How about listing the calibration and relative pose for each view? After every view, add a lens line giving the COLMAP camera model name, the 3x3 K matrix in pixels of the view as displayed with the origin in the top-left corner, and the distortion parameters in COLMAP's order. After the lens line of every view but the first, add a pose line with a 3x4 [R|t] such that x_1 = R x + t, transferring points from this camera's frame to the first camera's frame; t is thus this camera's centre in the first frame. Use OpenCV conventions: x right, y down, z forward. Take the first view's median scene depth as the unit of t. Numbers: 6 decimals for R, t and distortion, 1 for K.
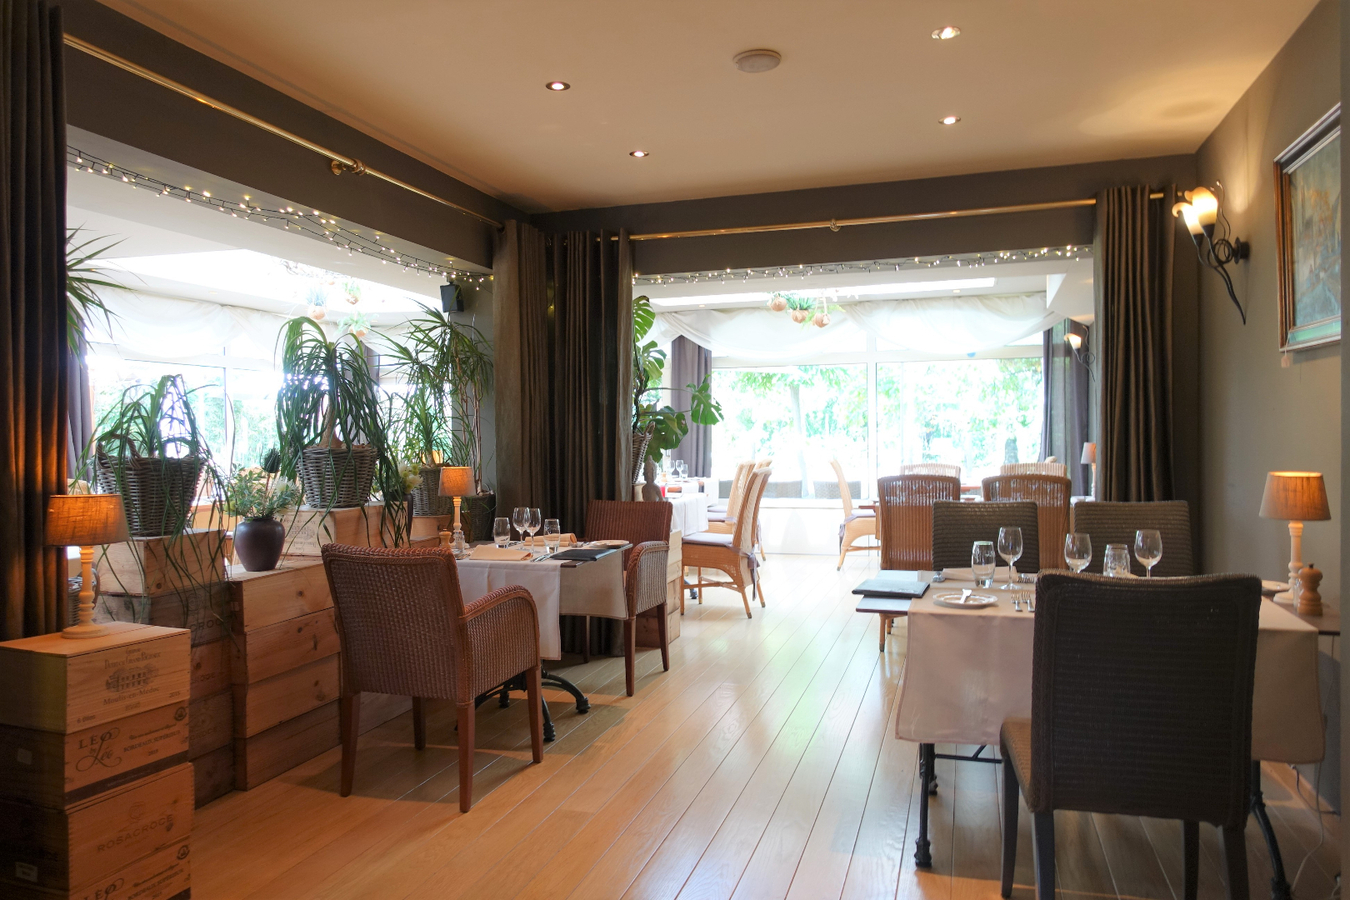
lens RADIAL K [[941.6, 0, 675.8], [0, 941.6, 446.6], [0, 0, 1]] dist [0.007772, -0.003731]
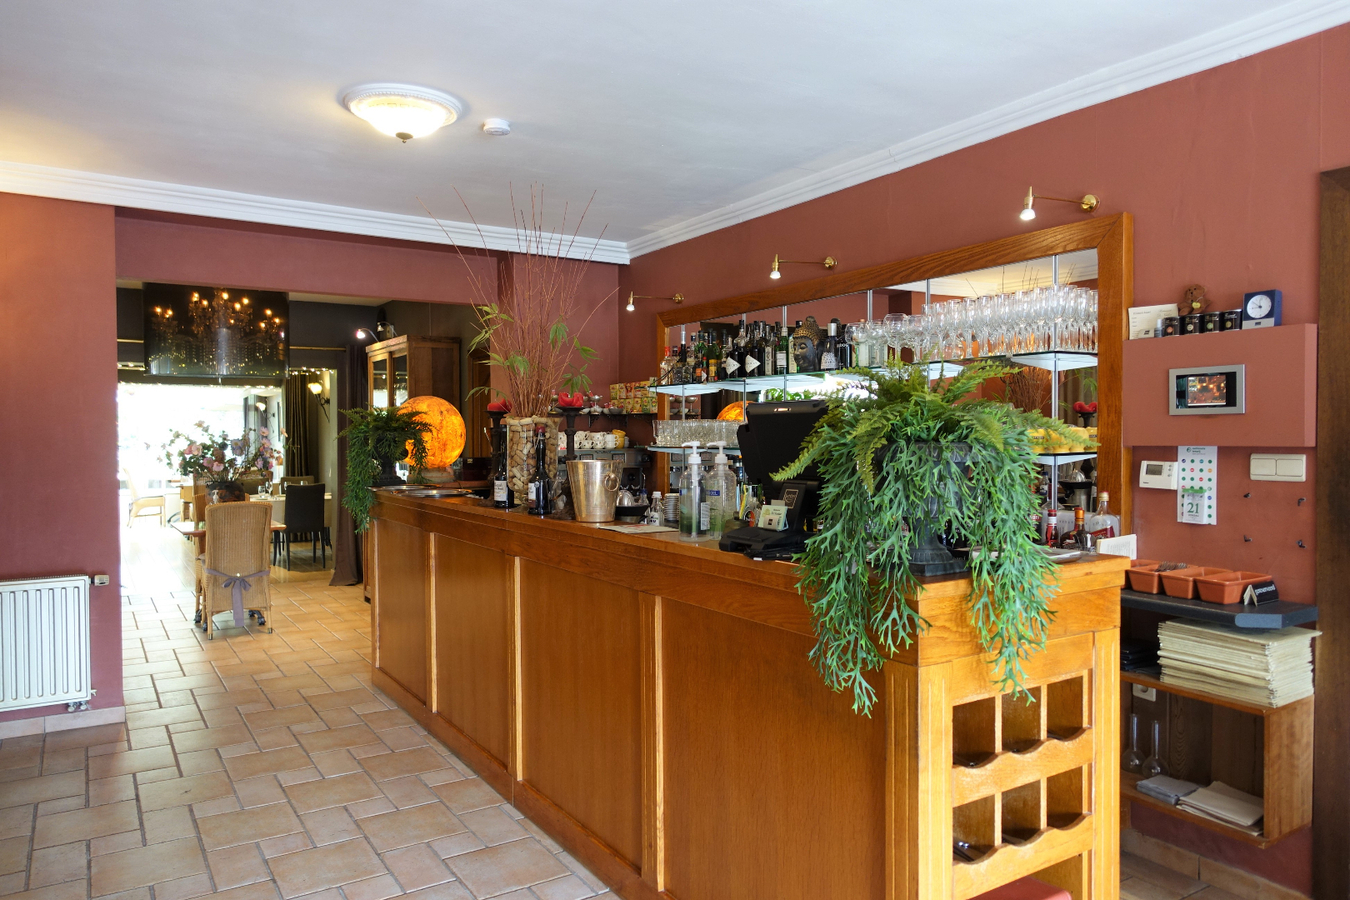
lens RADIAL K [[941.6, 0, 675.3], [0, 941.6, 451.2], [0, 0, 1]] dist [0.007772, -0.003731]
pose [[0.644023, -0.011548, 0.764919, -1.156037], [0.006812, 0.999933, 0.009360, -0.047428], [-0.764976, -0.000817, 0.644058, -2.077062]]
